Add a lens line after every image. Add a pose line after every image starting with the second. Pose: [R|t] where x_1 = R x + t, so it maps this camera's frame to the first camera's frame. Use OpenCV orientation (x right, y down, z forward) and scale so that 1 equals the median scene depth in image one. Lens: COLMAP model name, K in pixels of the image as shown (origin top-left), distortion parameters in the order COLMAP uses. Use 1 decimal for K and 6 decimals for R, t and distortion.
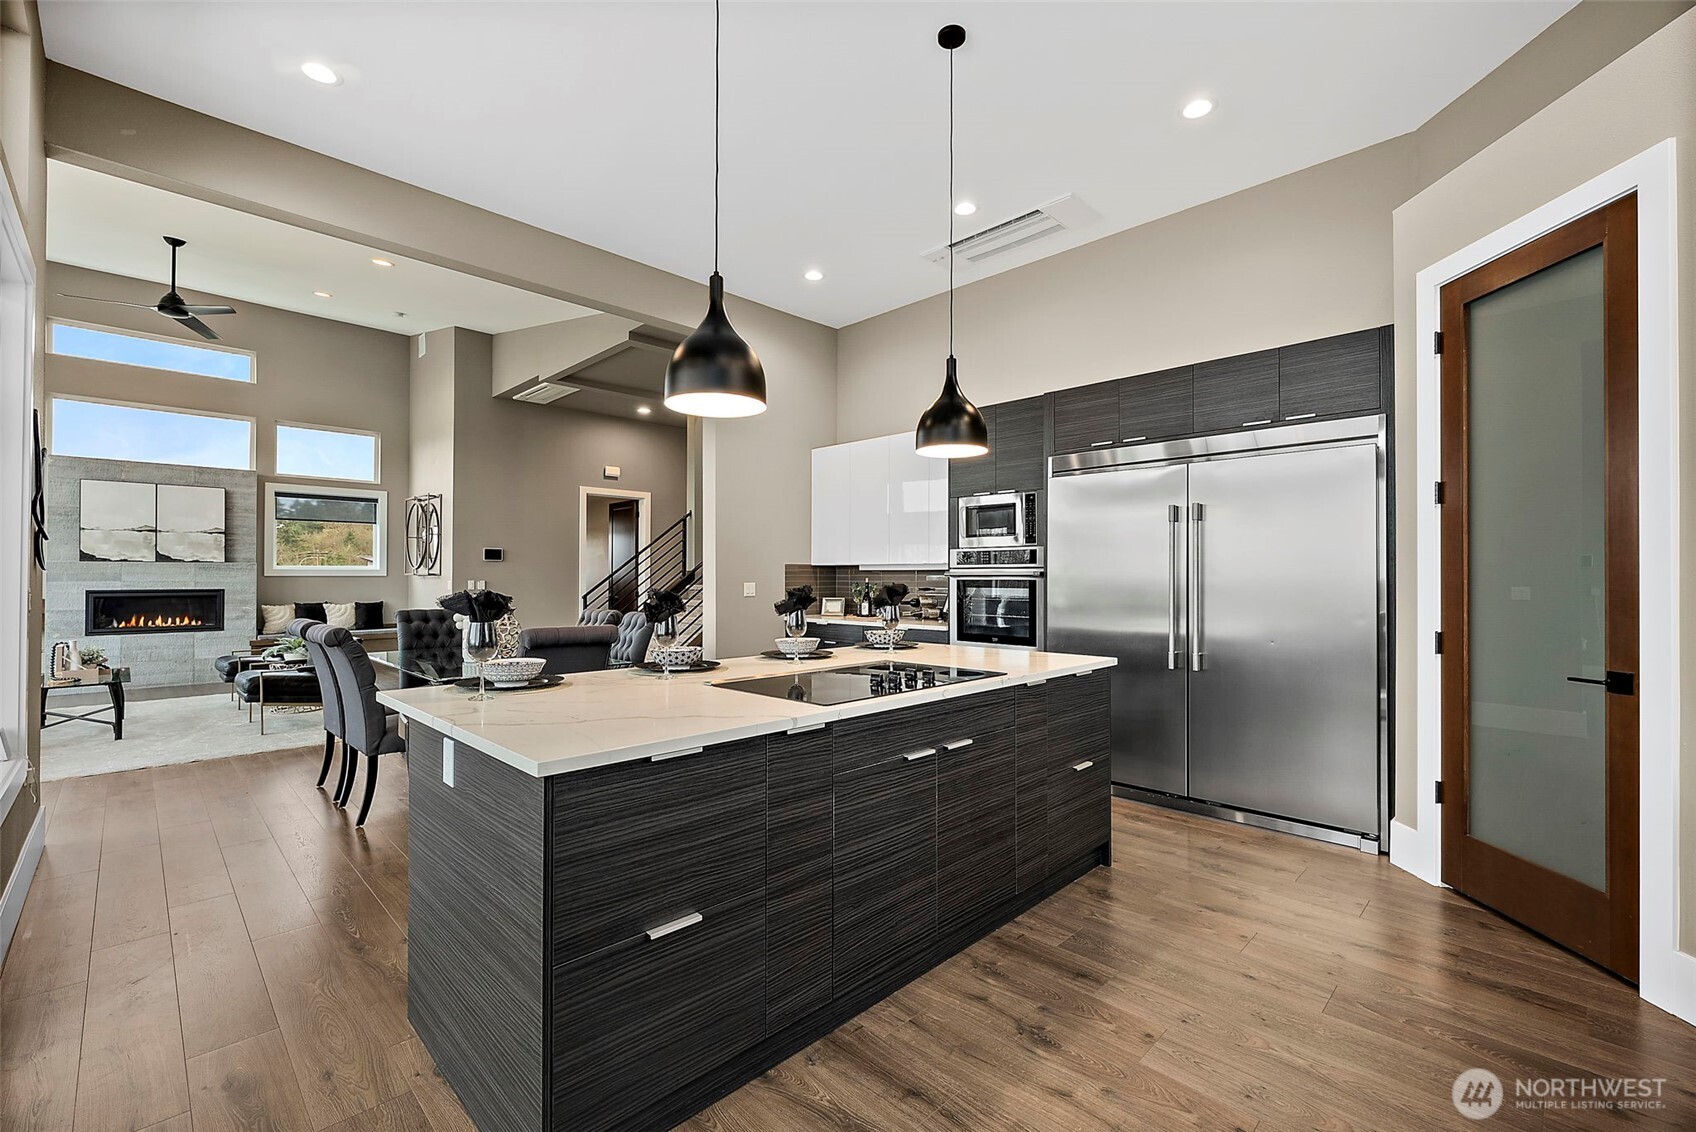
lens RADIAL K [[709.8, 0, 848.0], [0, 709.8, 566.0], [0, 0, 1]] dist [0.000434, 0.000092]
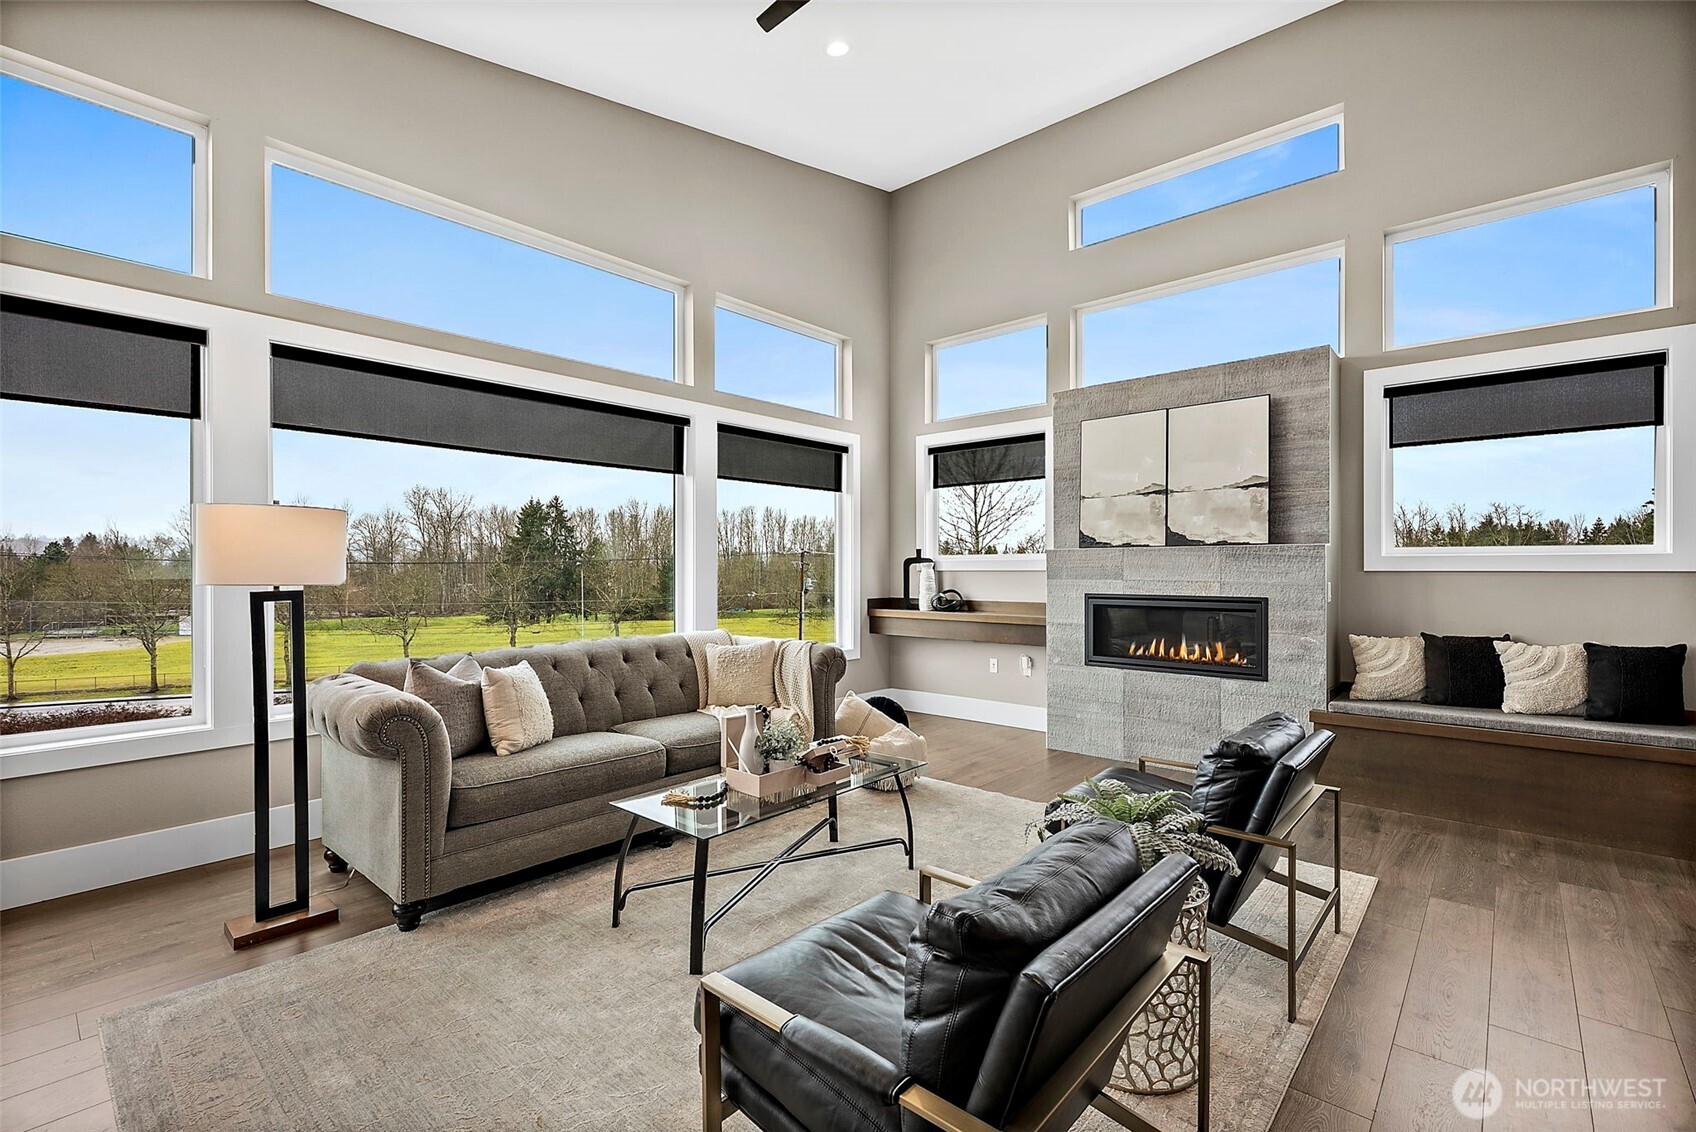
lens RADIAL K [[746.8, 0, 848.0], [0, 746.8, 566.0], [0, 0, 1]] dist [0.000955, 0.000011]
pose [[0.059790, -0.002176, -0.998209, -0.374237], [0.016633, 0.999861, -0.001183, 0.006091], [0.998072, -0.016532, 0.059818, 0.673319]]
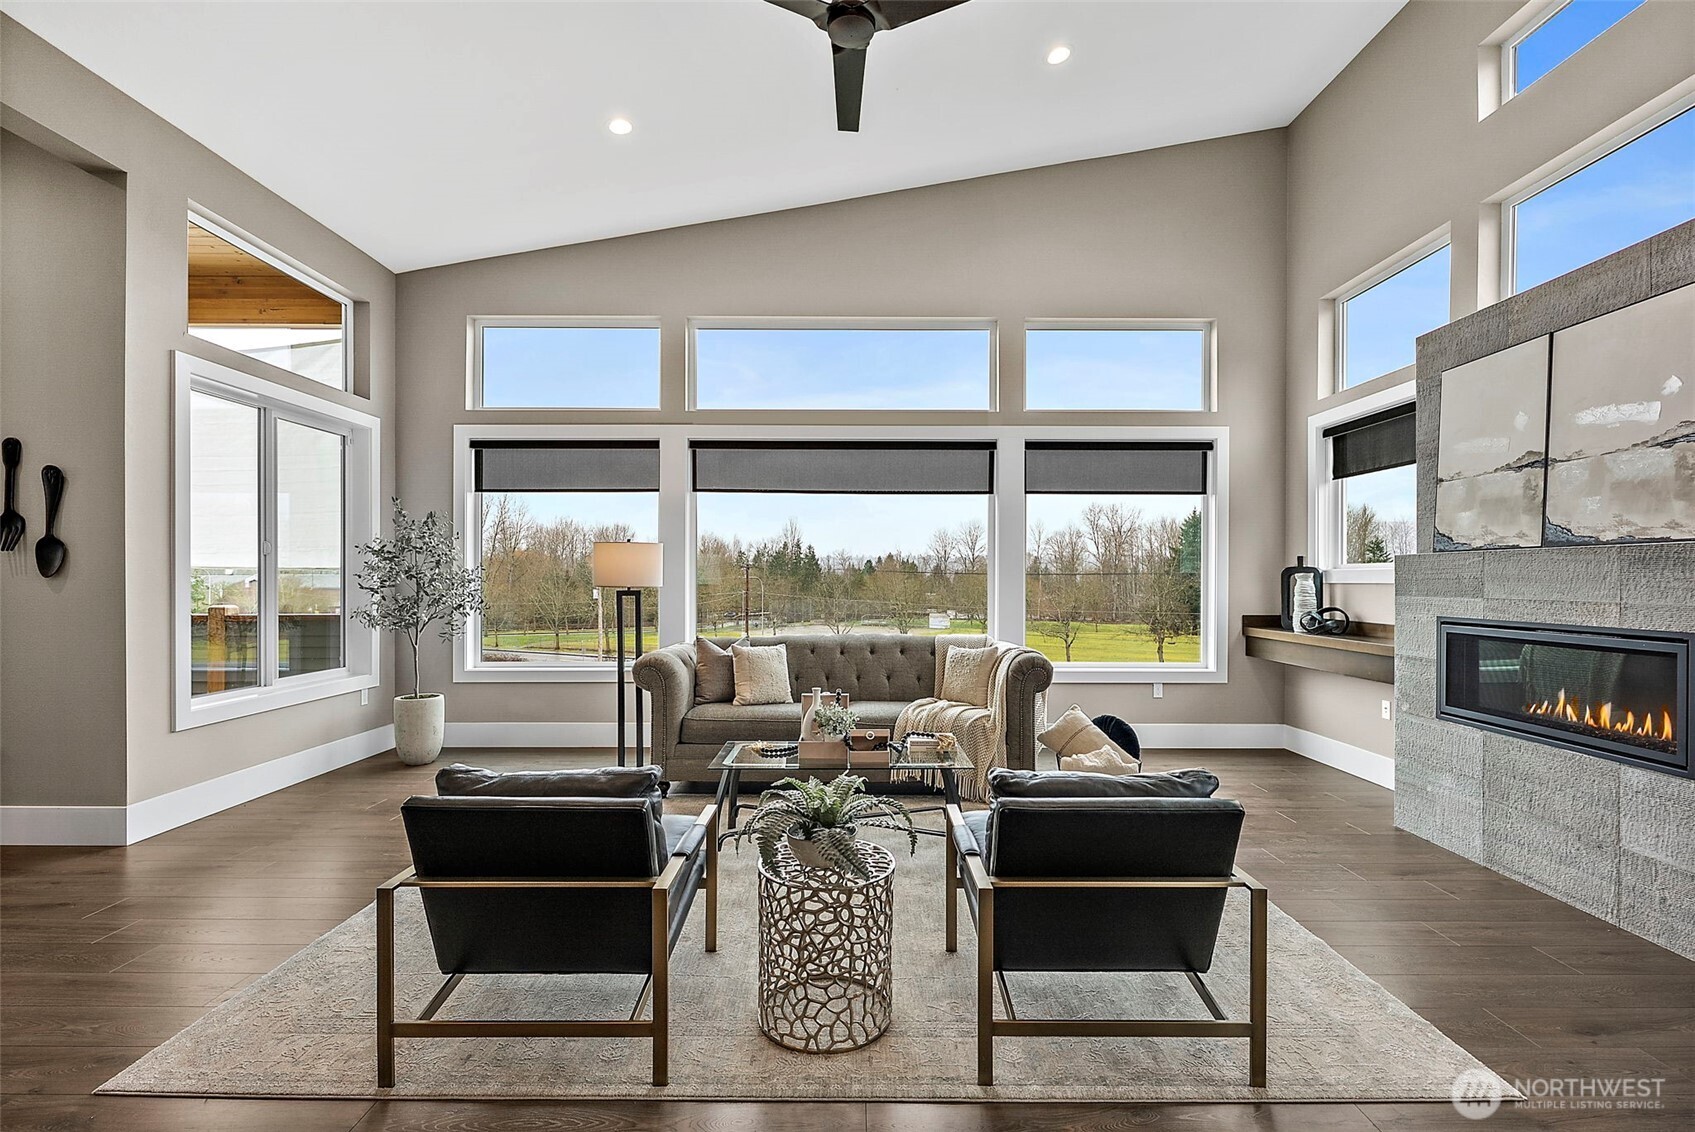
lens RADIAL K [[746.5, 0, 848.9], [0, 746.5, 579.8], [0, 0, 1]] dist [0.000130, 0.000062]
pose [[-0.705033, -0.000385, -0.709174, -0.427478], [0.007831, 0.999935, -0.008327, 0.010779], [0.709131, -0.011424, -0.704984, 0.963439]]
